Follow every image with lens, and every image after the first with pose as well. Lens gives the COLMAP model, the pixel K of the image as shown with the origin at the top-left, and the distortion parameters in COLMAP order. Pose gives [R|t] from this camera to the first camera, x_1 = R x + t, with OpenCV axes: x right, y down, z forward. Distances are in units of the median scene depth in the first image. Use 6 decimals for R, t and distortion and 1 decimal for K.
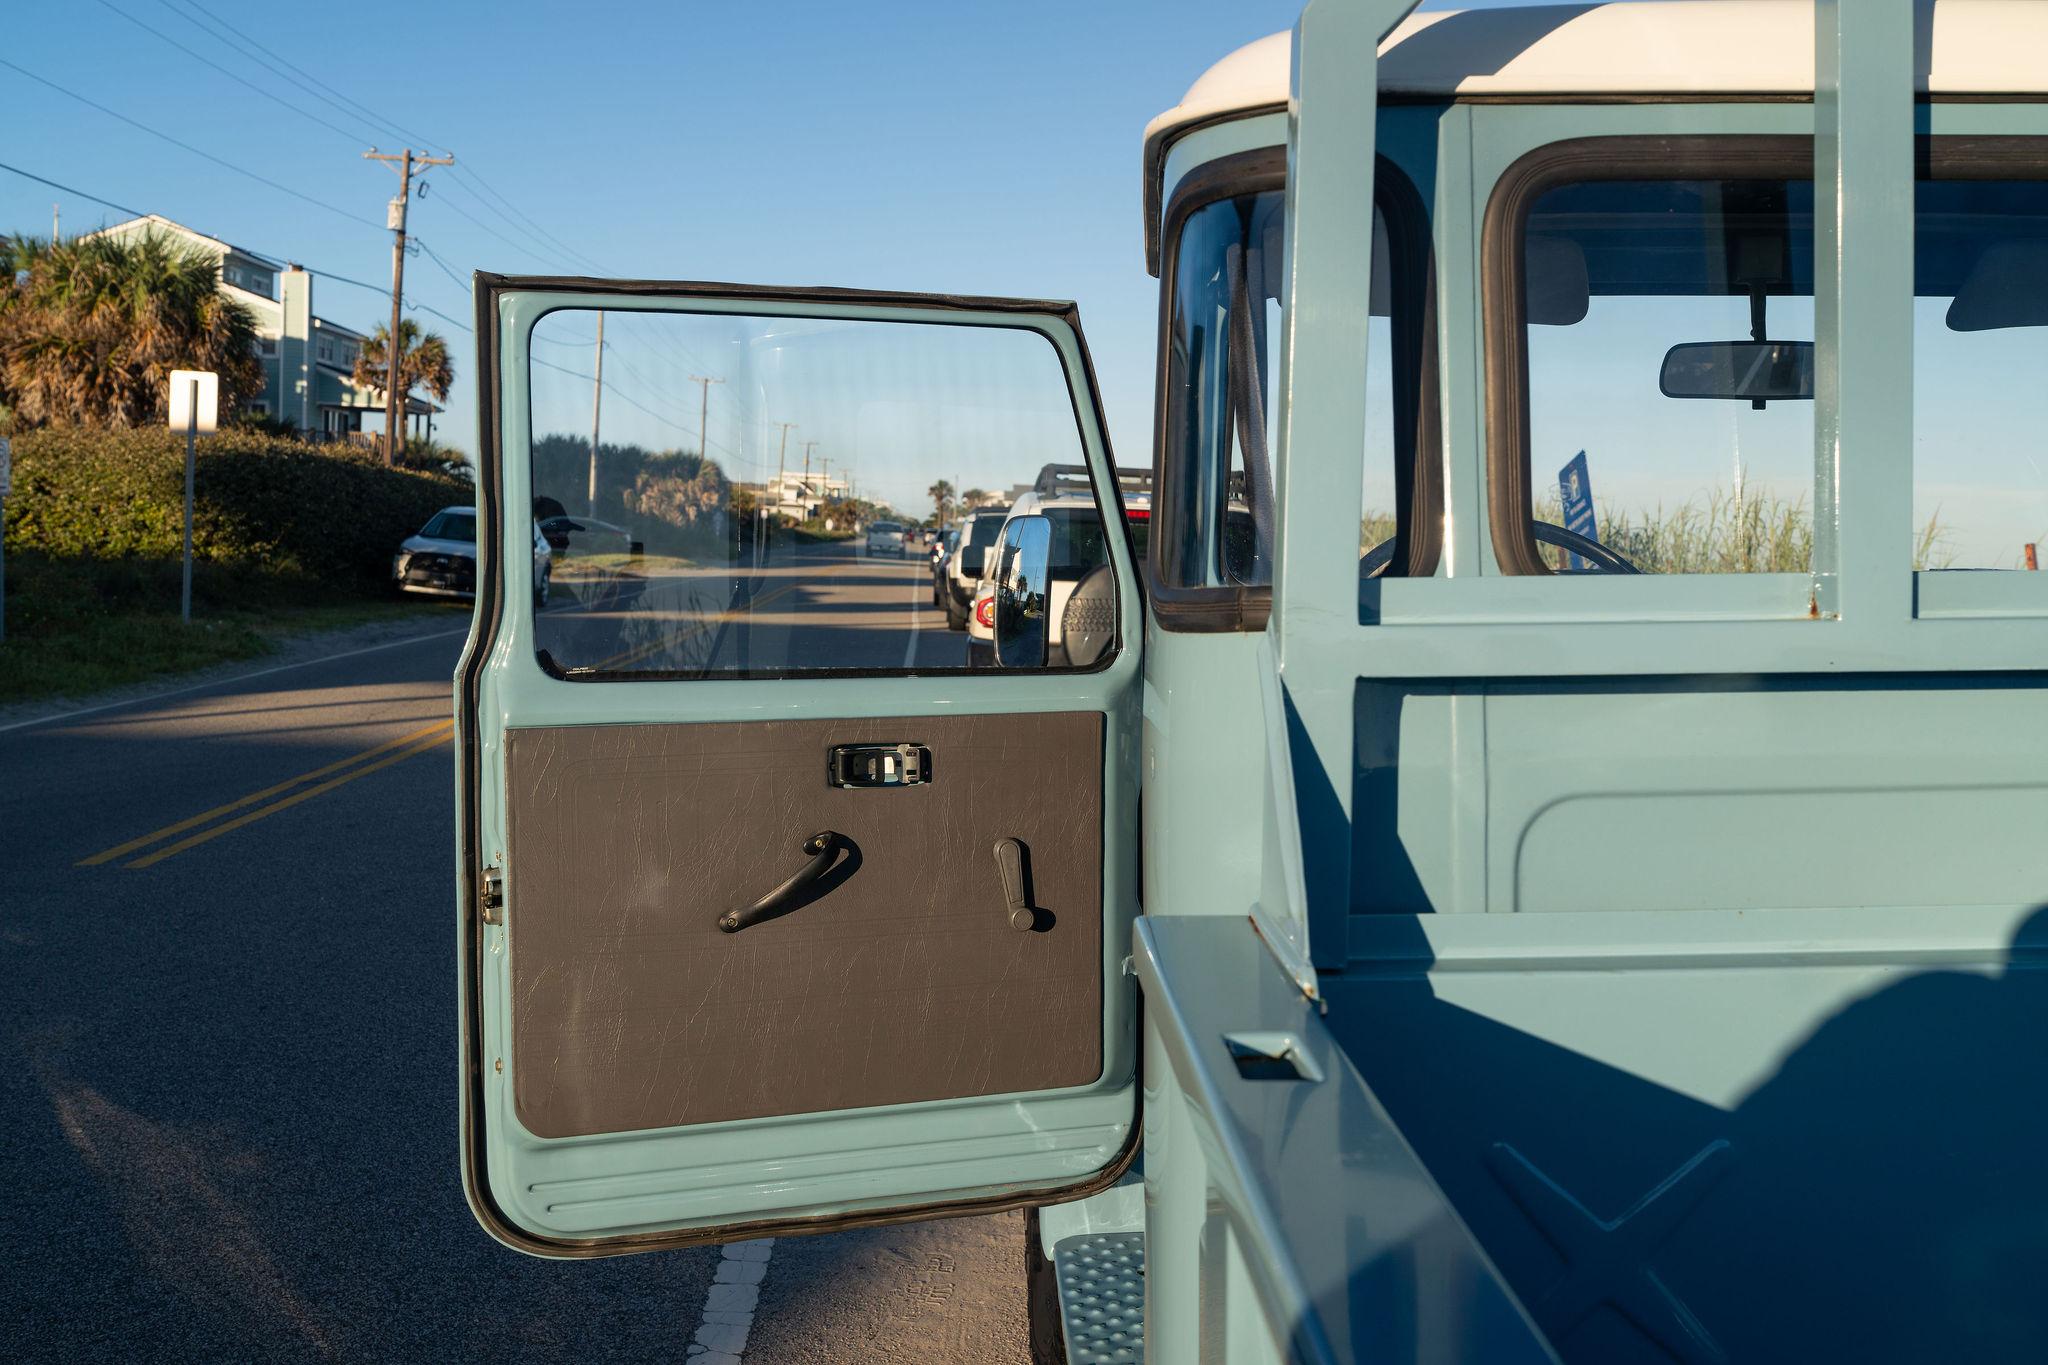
lens RADIAL K [[1599.0, 0, 1016.2], [0, 1599.0, 632.3], [0, 0, 1]] dist [-0.005999, -0.007670]
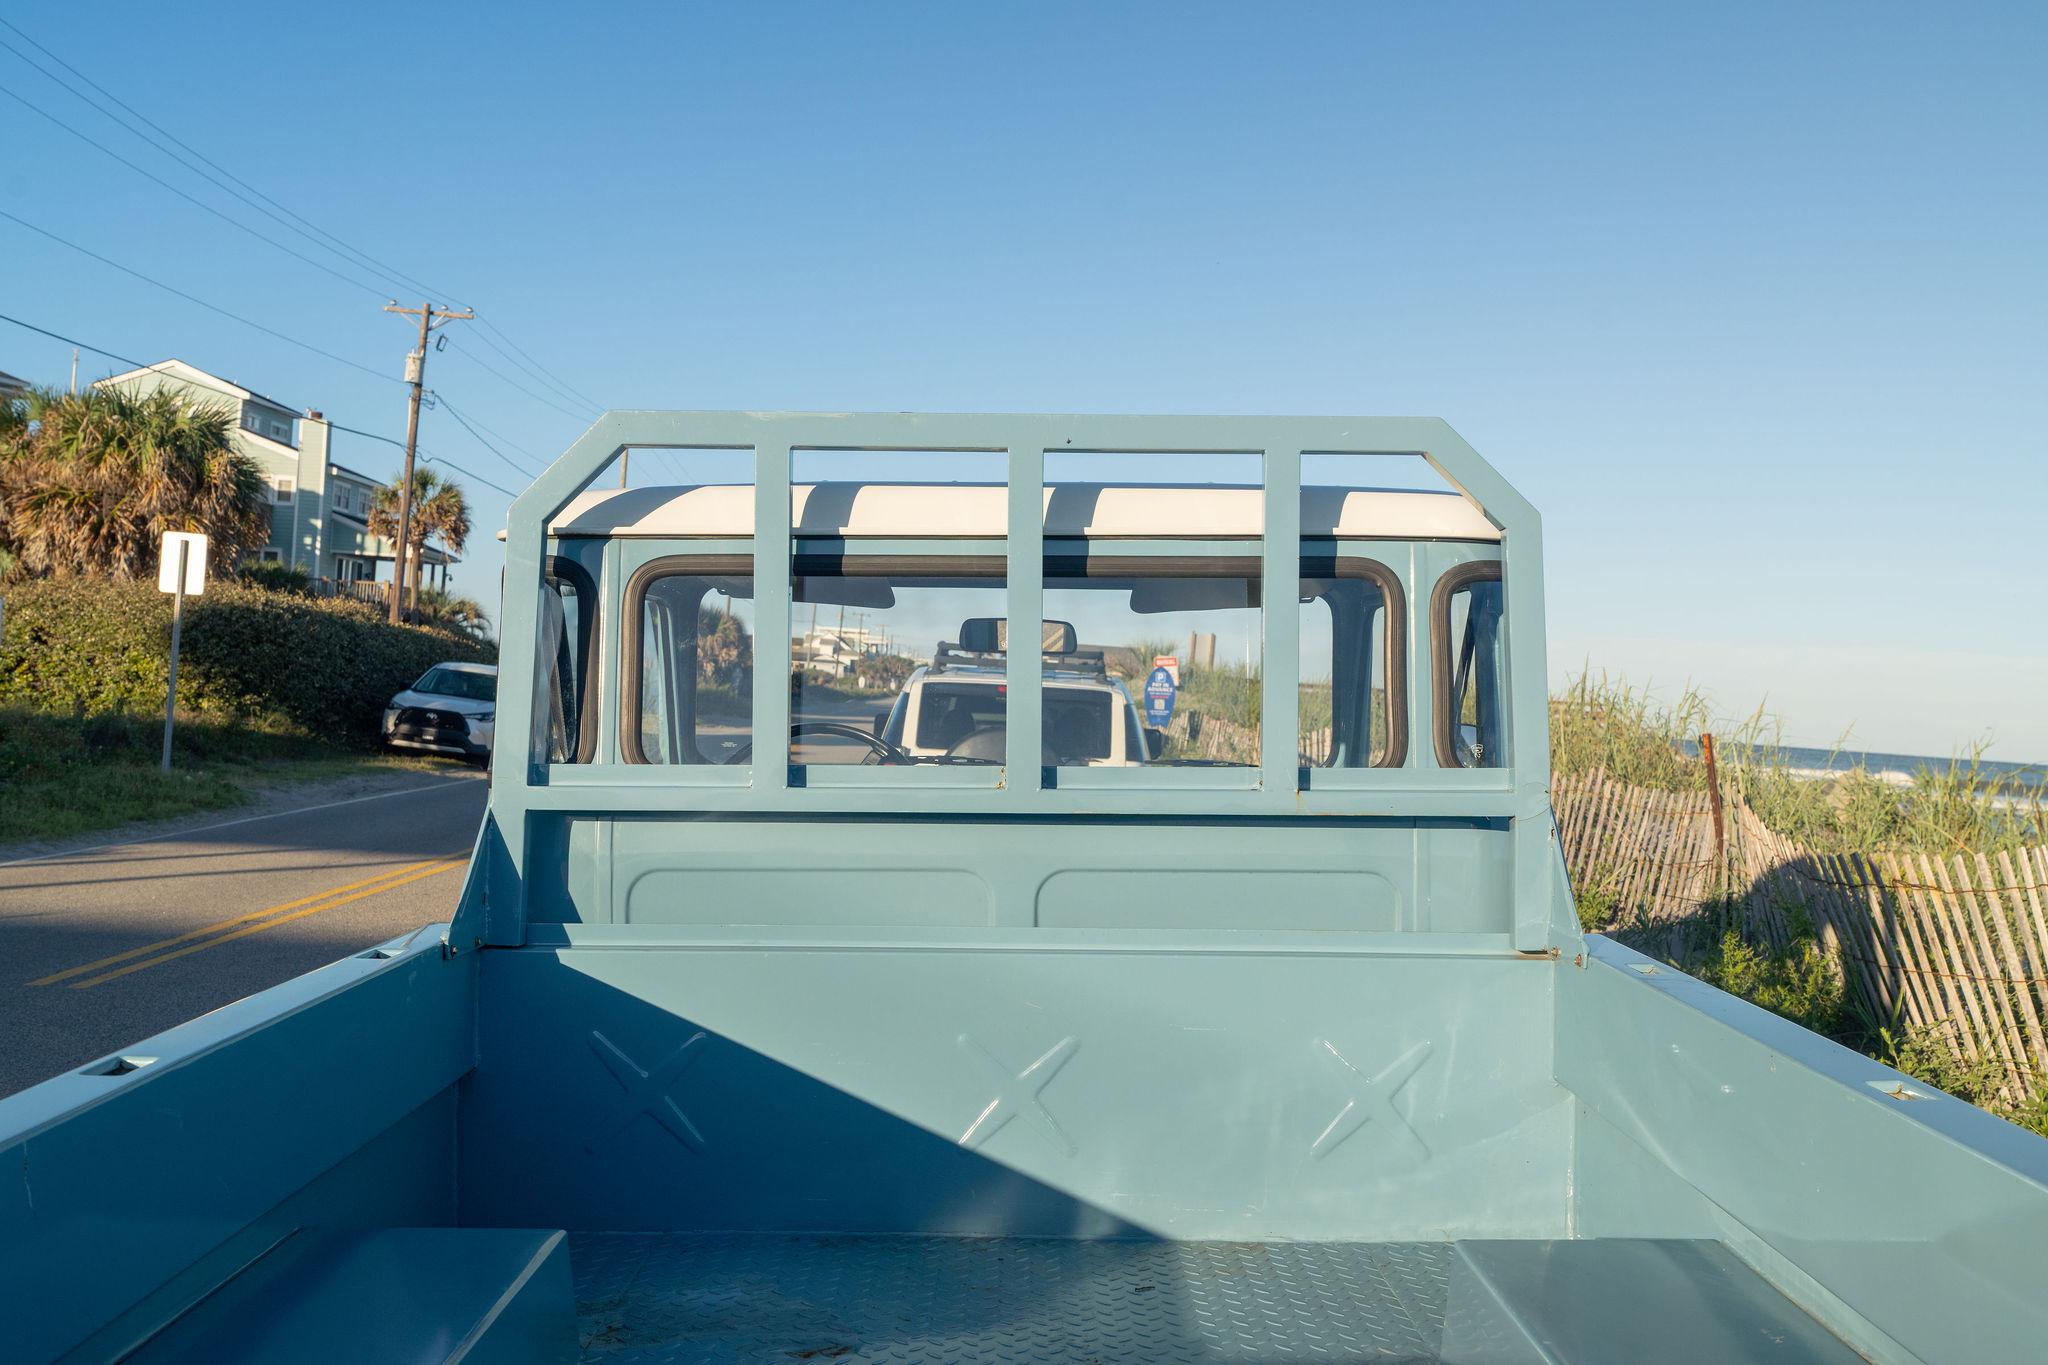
lens RADIAL K [[1678.6, 0, 1024.0], [0, 1678.6, 682.5], [0, 0, 1]] dist [0.014972, -0.005934]
pose [[0.999603, 0.016369, -0.022949, 0.033443], [-0.017899, 0.997516, -0.068128, -0.000006], [0.021777, 0.068512, 0.997413, -0.045556]]
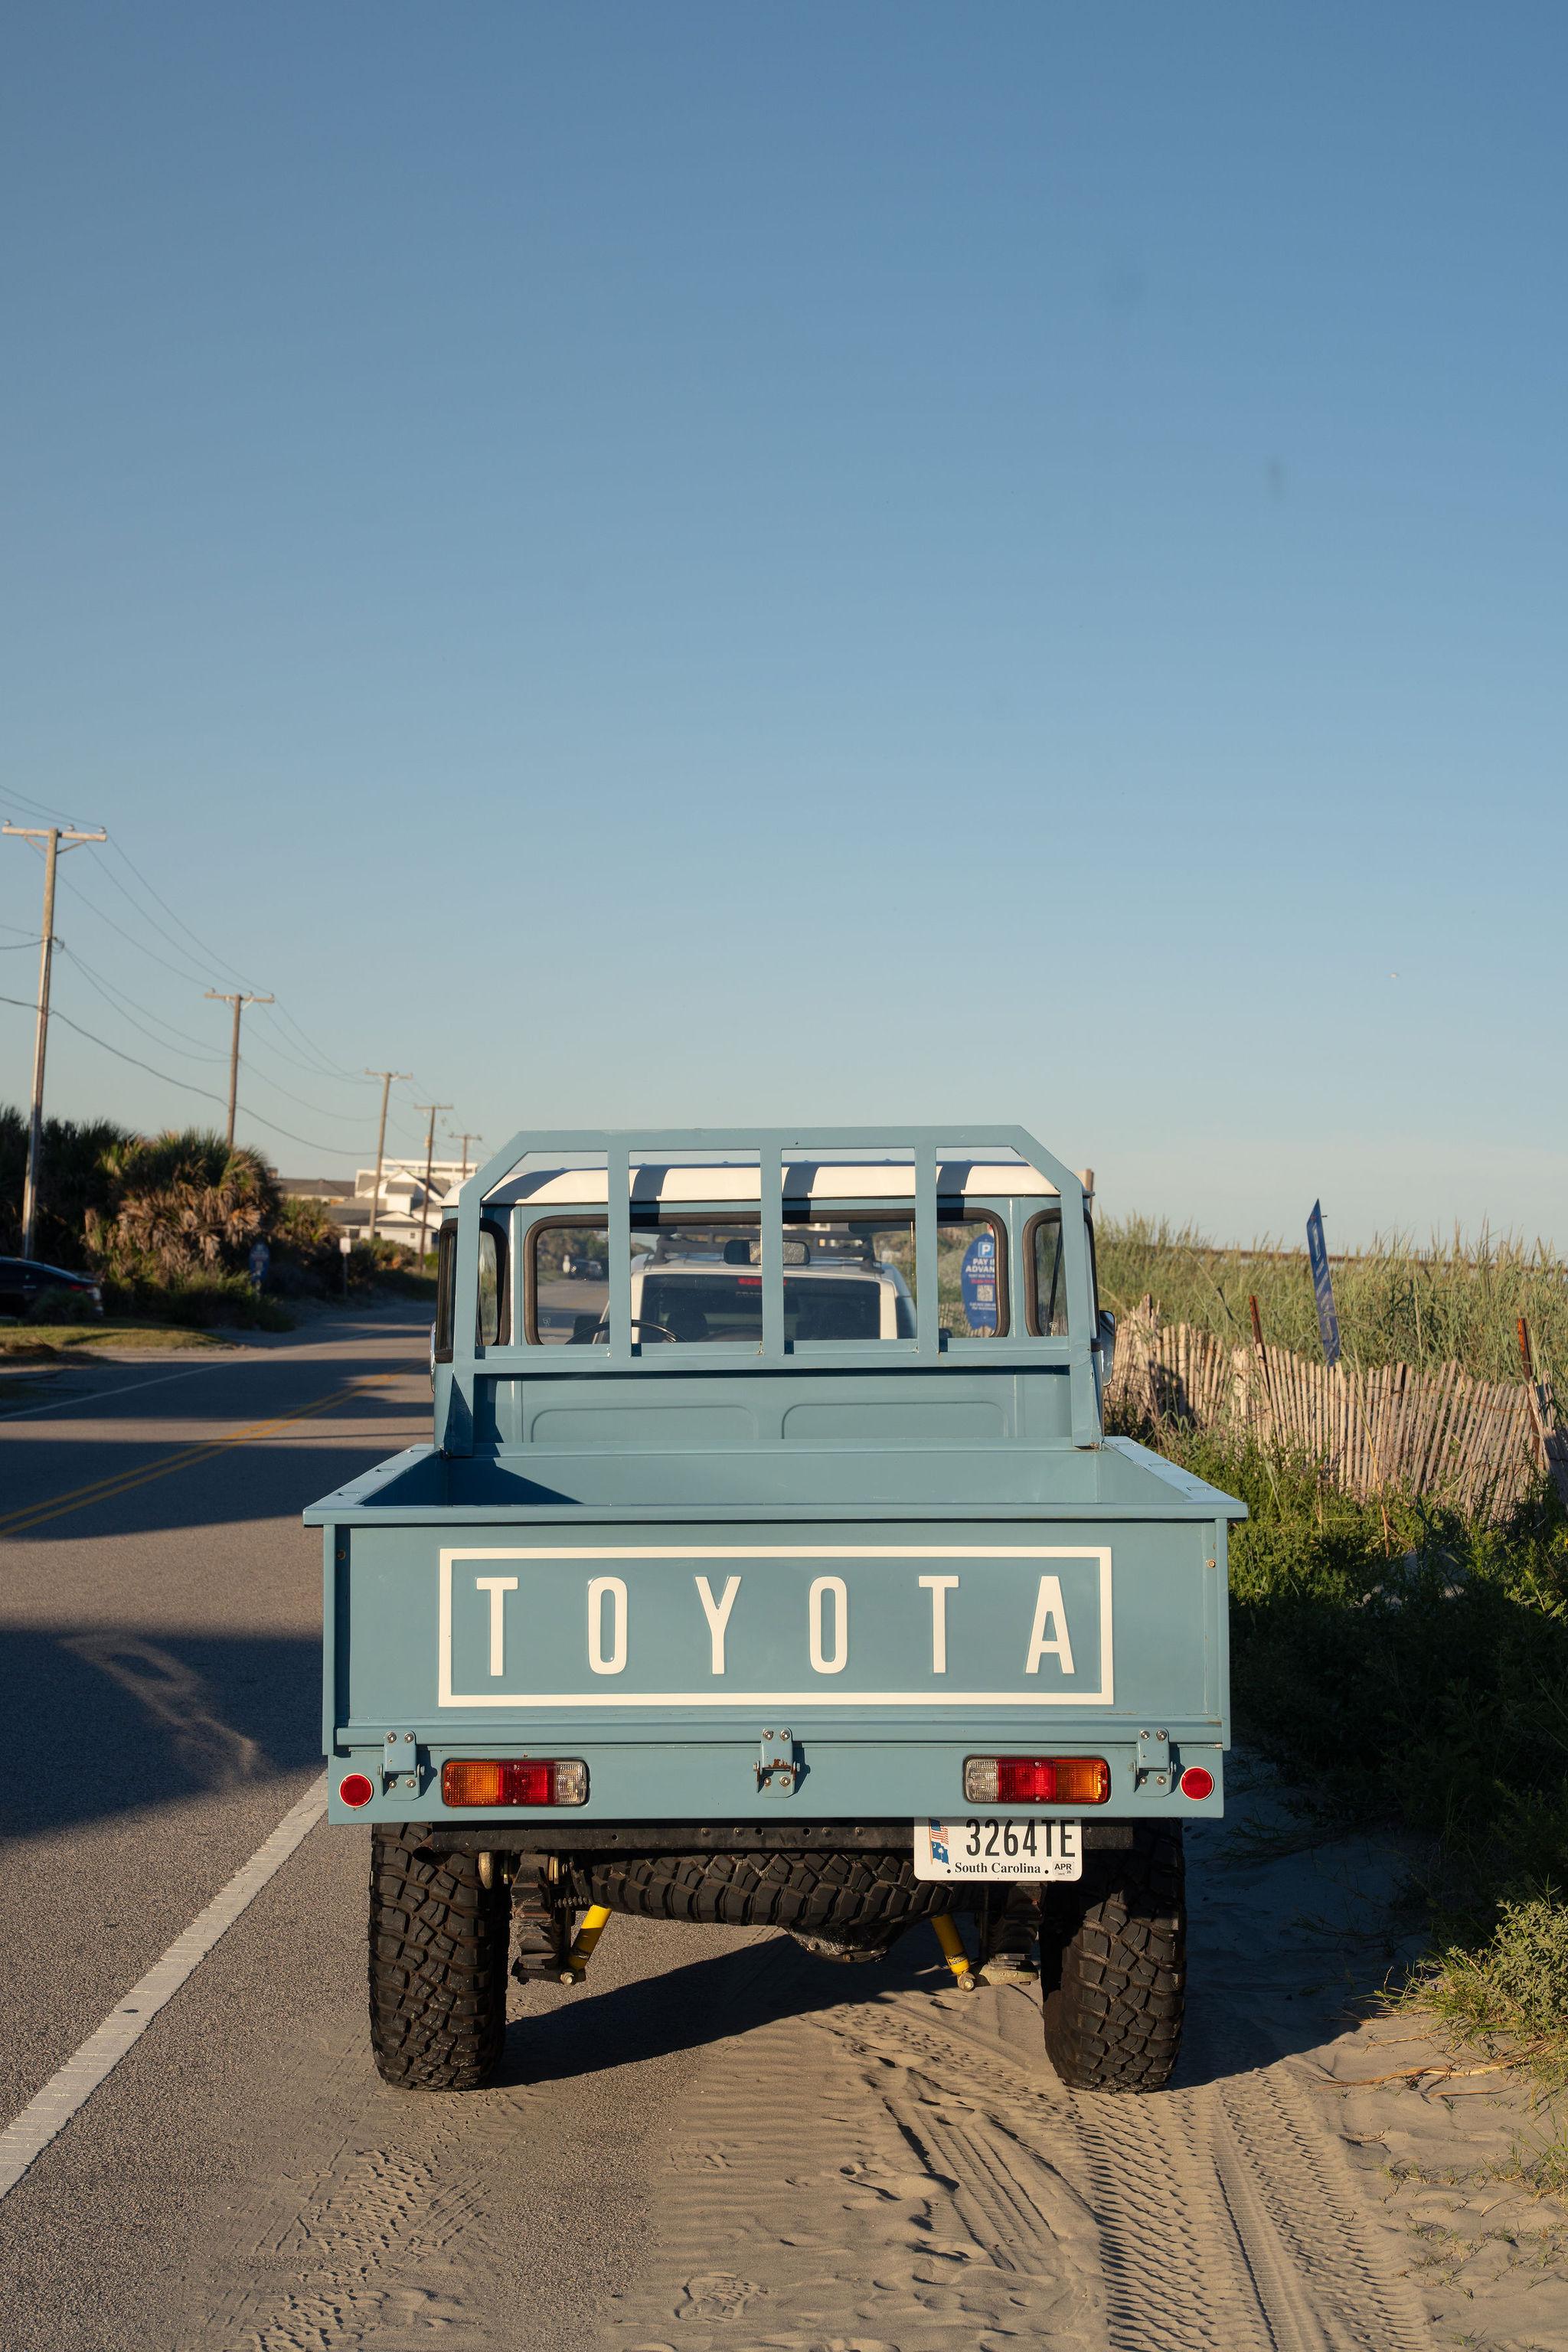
lens RADIAL K [[3133.3, 0, 783.2], [0, 3133.3, 1242.9], [0, 0, 1]] dist [0.266171, -0.722185]
pose [[0.999817, -0.005482, -0.018302, 0.037117], [0.004150, 0.997396, -0.072007, 0.008901], [0.018649, 0.071917, 0.997236, -0.217351]]
